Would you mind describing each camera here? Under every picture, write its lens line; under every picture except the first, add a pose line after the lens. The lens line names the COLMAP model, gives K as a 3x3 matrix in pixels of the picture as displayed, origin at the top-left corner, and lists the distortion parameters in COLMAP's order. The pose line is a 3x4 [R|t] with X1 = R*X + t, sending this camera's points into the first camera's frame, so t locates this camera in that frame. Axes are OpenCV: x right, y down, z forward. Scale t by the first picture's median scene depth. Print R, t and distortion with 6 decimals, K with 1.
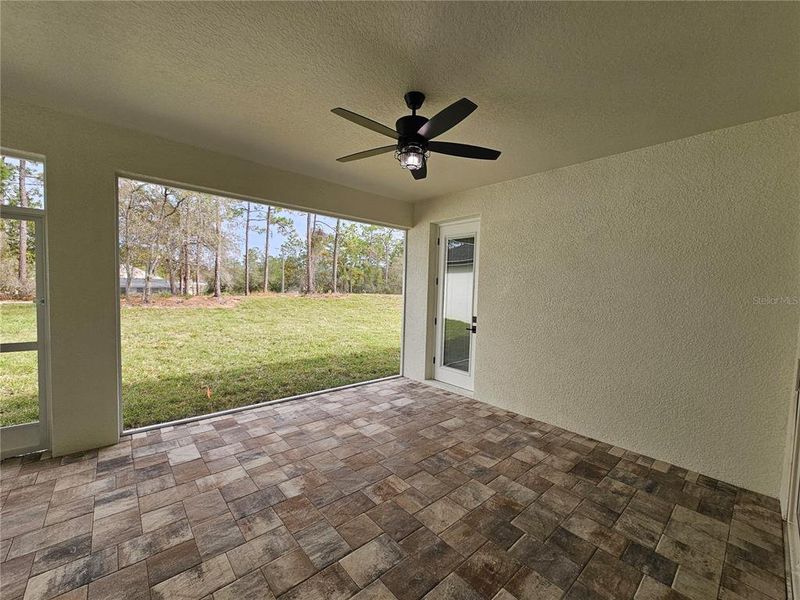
lens RADIAL K [[328.0, 0, 401.3], [0, 328.0, 304.6], [0, 0, 1]] dist [-0.000275, 0.000076]
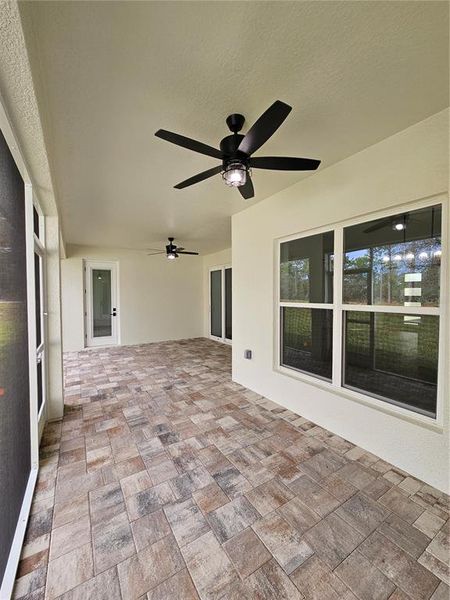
lens RADIAL K [[246.0, 0, 225.0], [0, 246.0, 300.0], [0, 0, 1]] dist [-0.000275, 0.000076]
pose [[0.168025, -0.053661, 0.984321, -2.002856], [0.063623, 0.997026, 0.043493, -0.065457], [-0.983727, 0.055318, 0.170939, 0.053315]]
